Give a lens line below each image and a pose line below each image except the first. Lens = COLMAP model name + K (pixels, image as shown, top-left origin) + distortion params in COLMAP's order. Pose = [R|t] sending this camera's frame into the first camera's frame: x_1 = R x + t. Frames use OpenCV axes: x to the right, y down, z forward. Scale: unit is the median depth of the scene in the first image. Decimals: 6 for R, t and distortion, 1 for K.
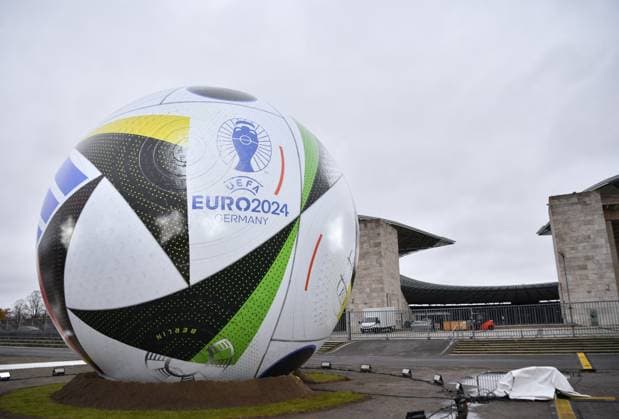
lens RADIAL K [[457.3, 0, 308.7], [0, 457.3, 225.4], [0, 0, 1]] dist [-0.071866, 0.002011]
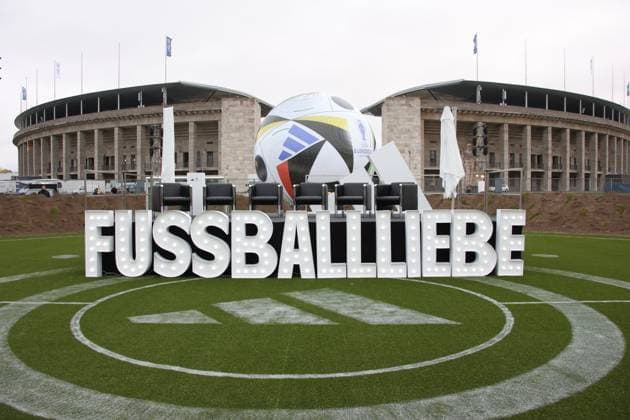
lens RADIAL K [[491.4, 0, 328.4], [0, 491.4, 208.8], [0, 0, 1]] dist [-0.067982, -0.000467]
pose [[0.899767, -0.001837, 0.436367, -1.934988], [-0.110317, 0.966551, 0.231536, -0.450755], [-0.422197, -0.256467, 0.869468, -2.126879]]
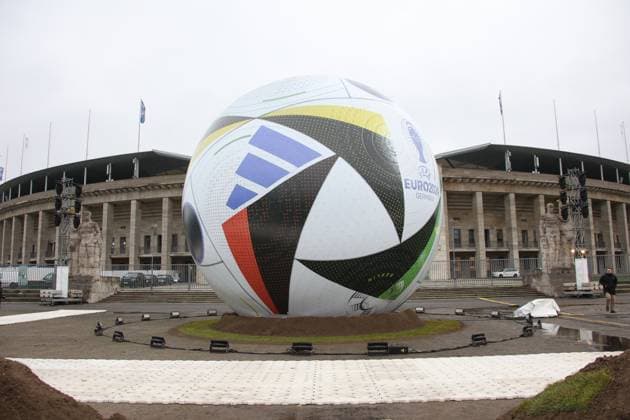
lens RADIAL K [[492.7, 0, 315.0], [0, 492.7, 210.0], [0, 0, 1]] dist [-0.153032, 0.087671]
pose [[0.912230, 0.061032, 0.405107, -1.056679], [-0.092660, 0.993954, 0.058908, -0.031962], [-0.399062, -0.091275, 0.912370, -0.249833]]
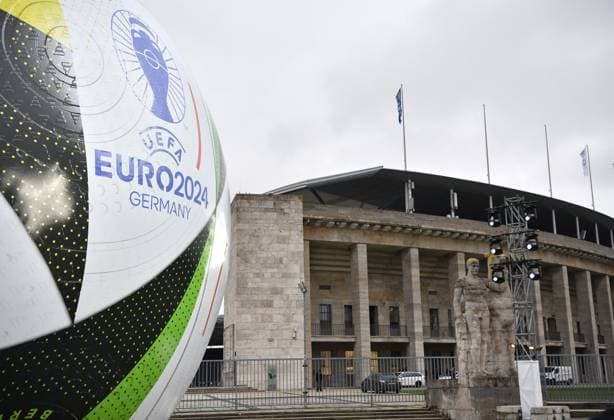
lens RADIAL K [[777.0, 0, 307.0], [0, 777.0, 210.0], [0, 0, 1]] dist [0.011641, 0.596665]
pose [[0.783466, 0.134448, 0.606716, -0.571301], [-0.131888, 0.990049, -0.049084, 0.014605], [-0.607278, -0.041563, 0.793402, 0.140292]]
